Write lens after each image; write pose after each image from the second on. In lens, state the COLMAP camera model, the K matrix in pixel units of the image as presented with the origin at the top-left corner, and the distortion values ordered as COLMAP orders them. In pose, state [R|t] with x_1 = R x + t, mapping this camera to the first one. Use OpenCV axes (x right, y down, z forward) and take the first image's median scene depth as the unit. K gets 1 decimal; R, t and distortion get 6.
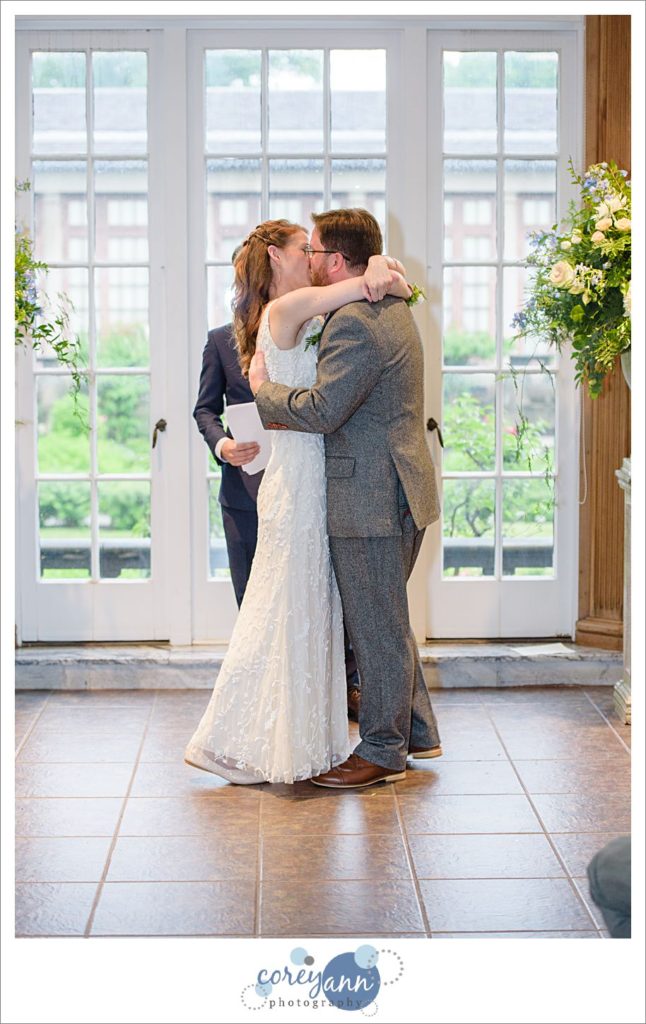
lens RADIAL K [[1987.5, 0, 323.0], [0, 1987.5, 512.0], [0, 0, 1]] dist [-0.024811, -0.348678]
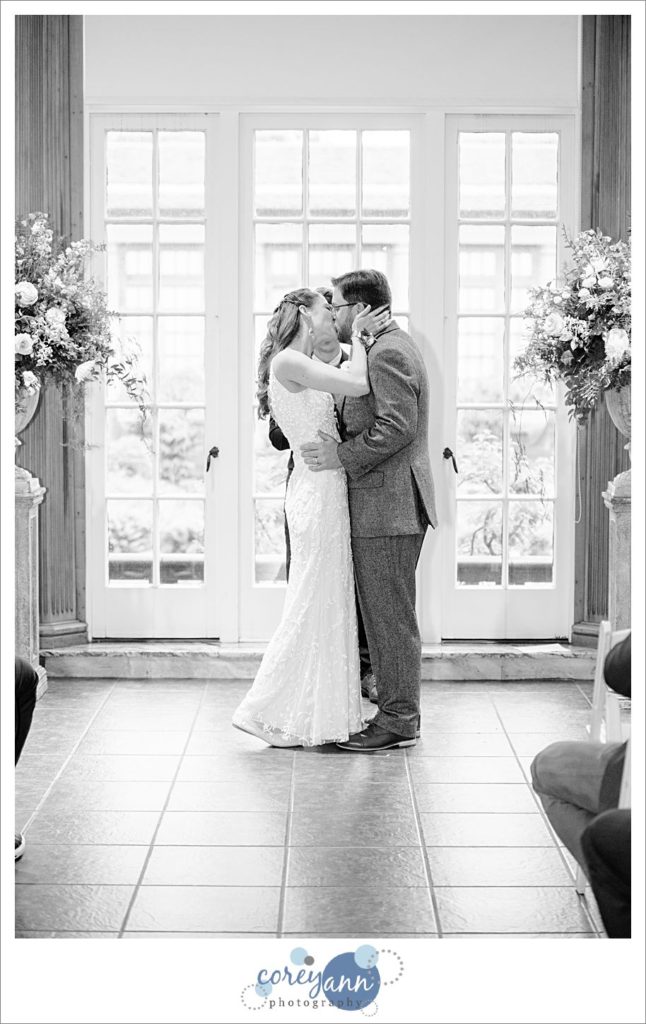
lens RADIAL K [[1987.5, 0, 323.0], [0, 1987.5, 512.0], [0, 0, 1]] dist [-0.024811, -0.348678]
pose [[0.999650, 0.008143, -0.025169, 0.012037], [-0.008753, 0.999668, -0.024247, 0.019544], [0.024964, 0.024459, 0.999389, -0.163184]]
